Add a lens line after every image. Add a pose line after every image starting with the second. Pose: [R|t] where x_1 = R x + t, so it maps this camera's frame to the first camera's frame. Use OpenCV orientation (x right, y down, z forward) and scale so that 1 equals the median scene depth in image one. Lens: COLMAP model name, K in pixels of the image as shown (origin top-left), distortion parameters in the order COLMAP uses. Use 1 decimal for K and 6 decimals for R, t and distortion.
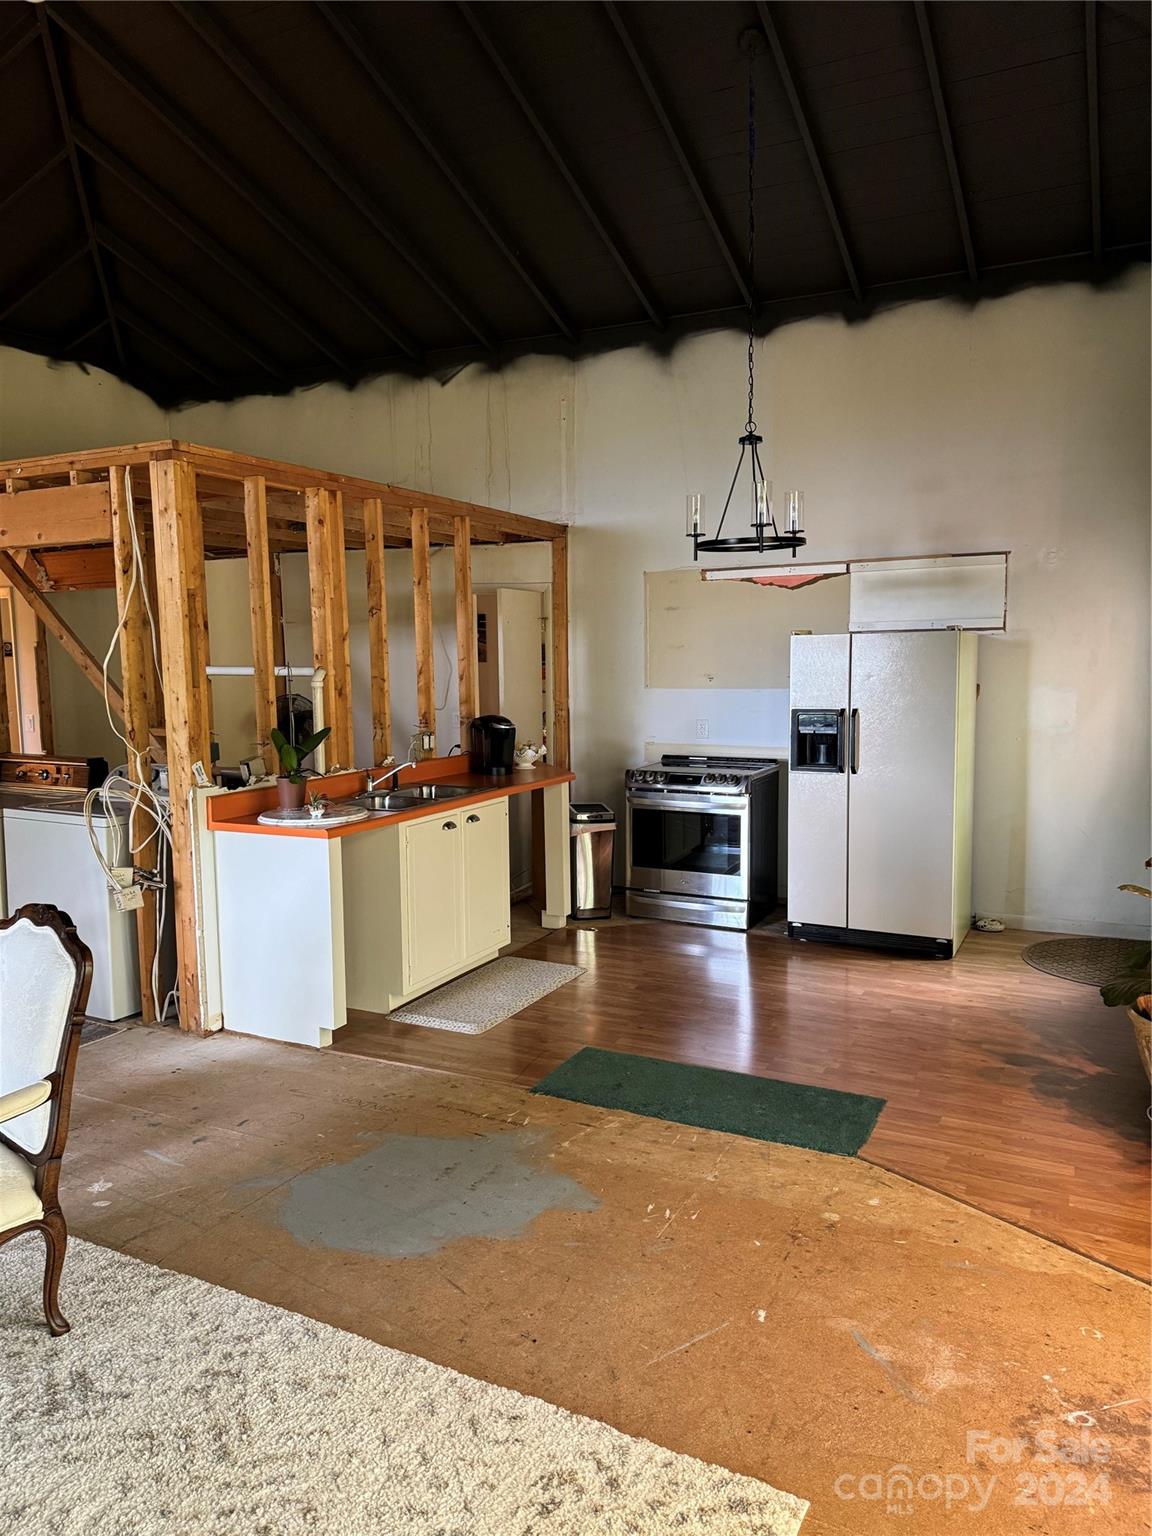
lens RADIAL K [[1059.4, 0, 577.7], [0, 1059.4, 768.8], [0, 0, 1]] dist [0.058165, -0.080696]
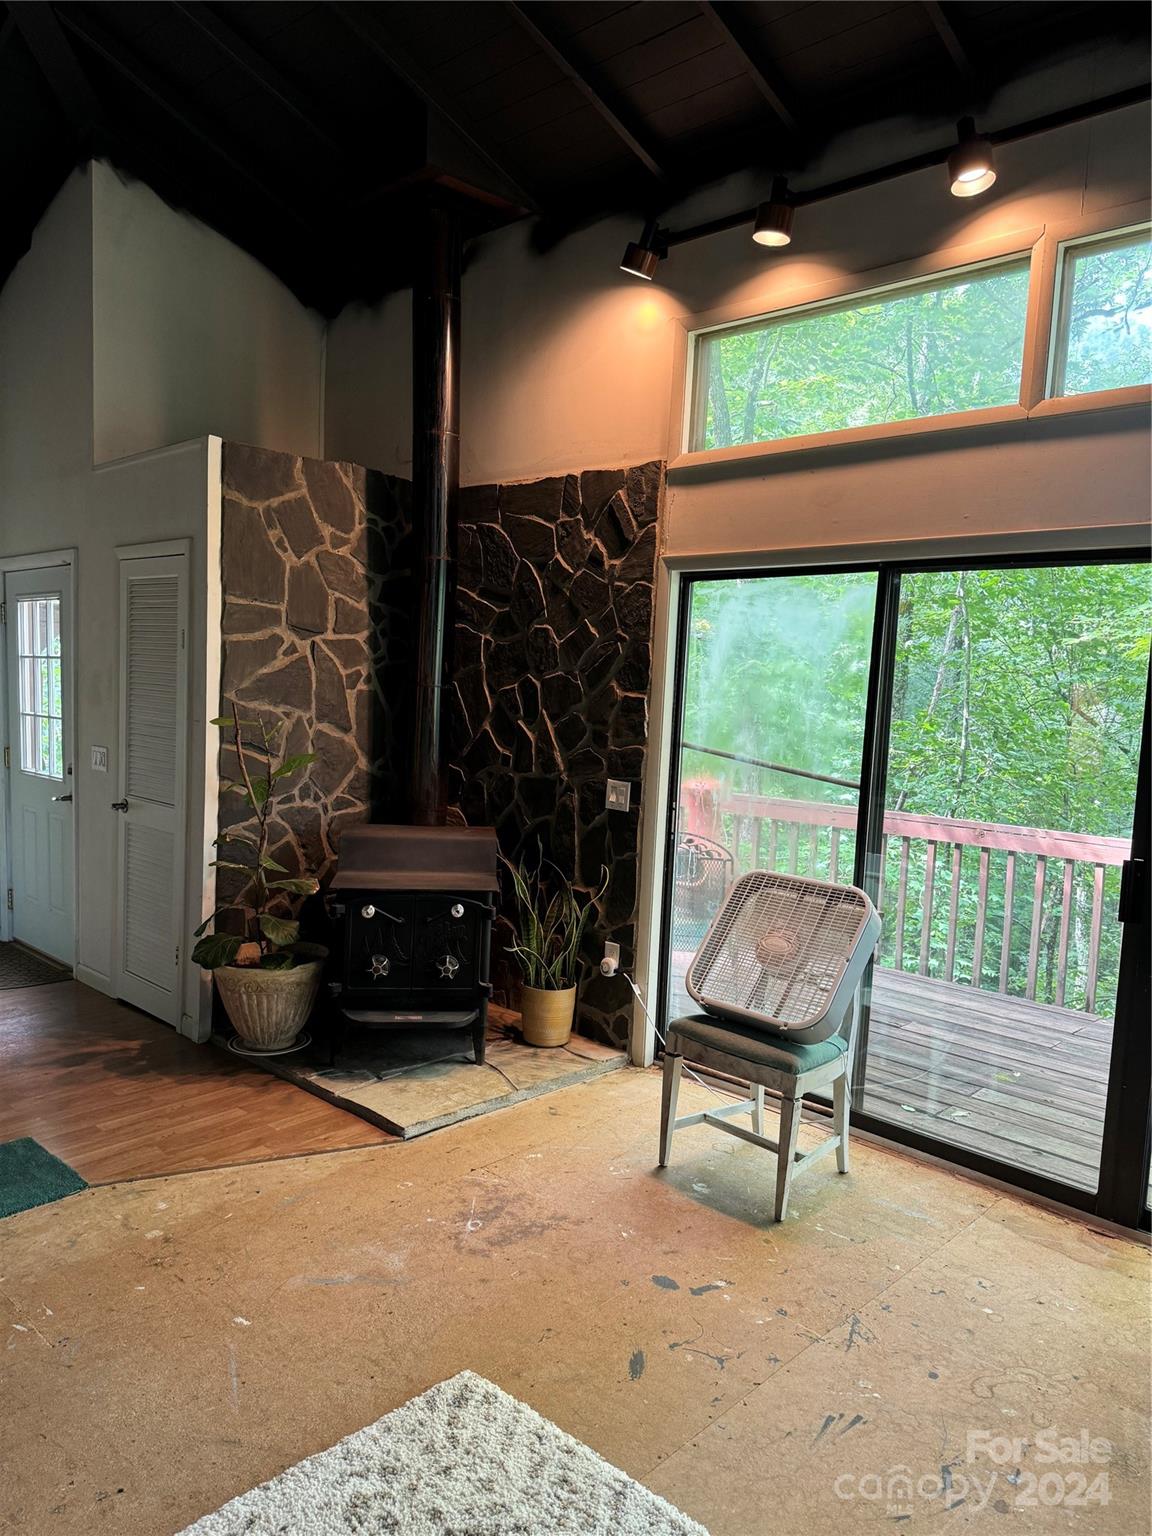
lens RADIAL K [[1059.4, 0, 576.2], [0, 1059.4, 792.7], [0, 0, 1]] dist [0.058165, -0.080696]
pose [[0.272464, -0.081139, 0.958739, -0.554693], [0.072470, 0.995338, 0.063642, -0.012824], [-0.959433, 0.052140, 0.277074, 0.343929]]
